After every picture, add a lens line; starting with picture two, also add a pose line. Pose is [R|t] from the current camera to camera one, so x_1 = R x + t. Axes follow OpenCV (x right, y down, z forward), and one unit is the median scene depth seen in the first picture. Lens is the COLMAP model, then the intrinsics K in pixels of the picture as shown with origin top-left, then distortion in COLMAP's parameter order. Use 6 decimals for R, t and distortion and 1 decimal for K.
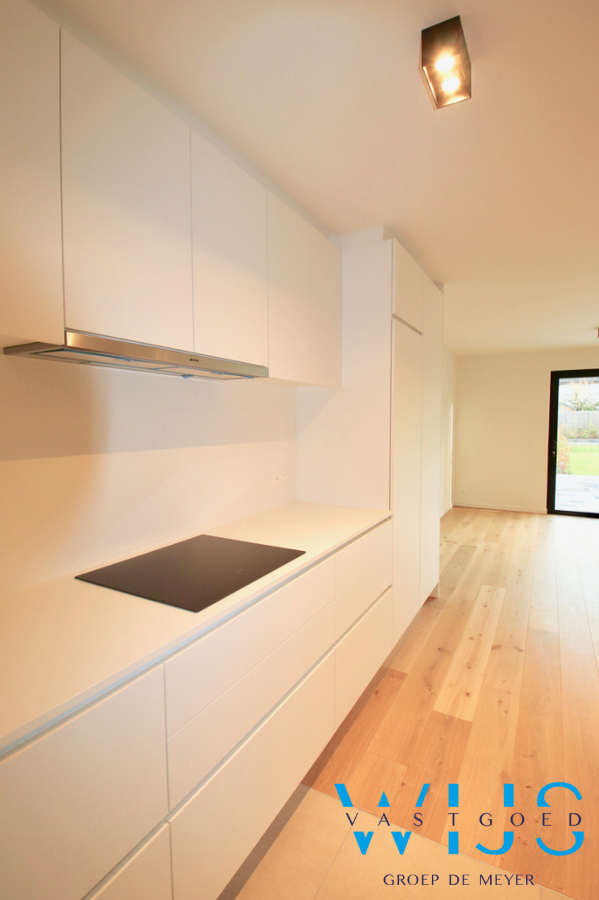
lens RADIAL K [[424.0, 0, 299.5], [0, 424.0, 450.0], [0, 0, 1]] dist [0.002370, -0.015617]
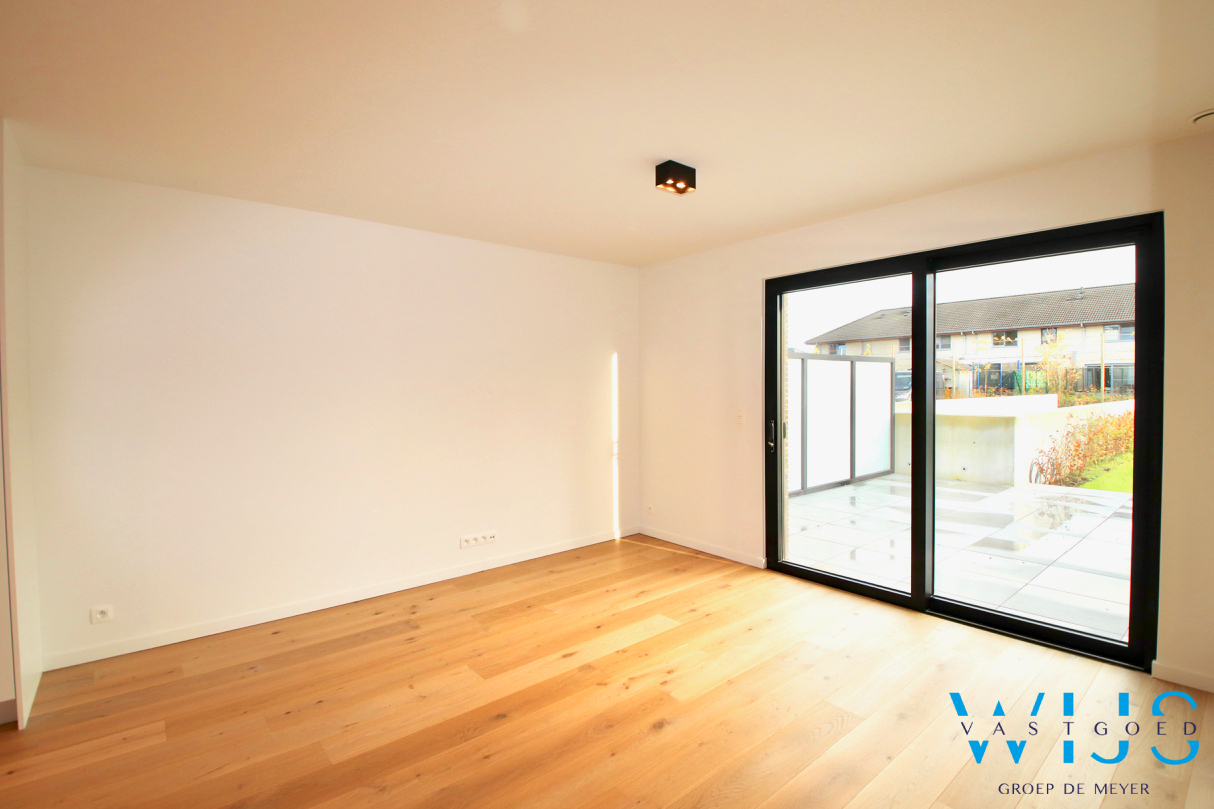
lens RADIAL K [[571.9, 0, 607.0], [0, 571.9, 404.5], [0, 0, 1]] dist [0.002370, -0.015617]
pose [[0.944468, 0.007379, -0.328522, 0.641237], [-0.019719, 0.999219, -0.034247, -0.013775], [0.328012, 0.038823, 0.943875, 0.315556]]
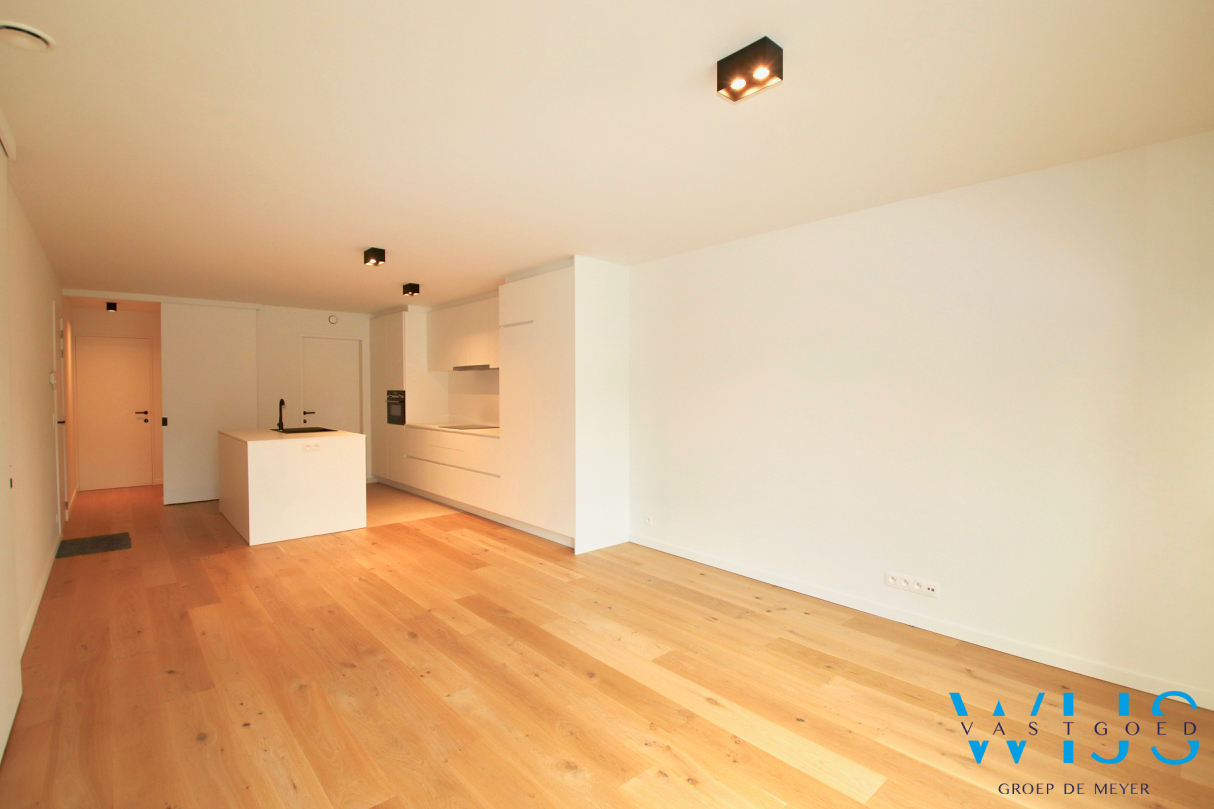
lens RADIAL K [[571.9, 0, 607.0], [0, 571.9, 404.5], [0, 0, 1]] dist [0.002370, -0.015617]
pose [[-0.307970, 0.032777, -0.950831, 0.850967], [-0.072283, 0.995712, 0.057736, -0.047488], [0.948646, 0.086510, -0.304280, 0.782156]]
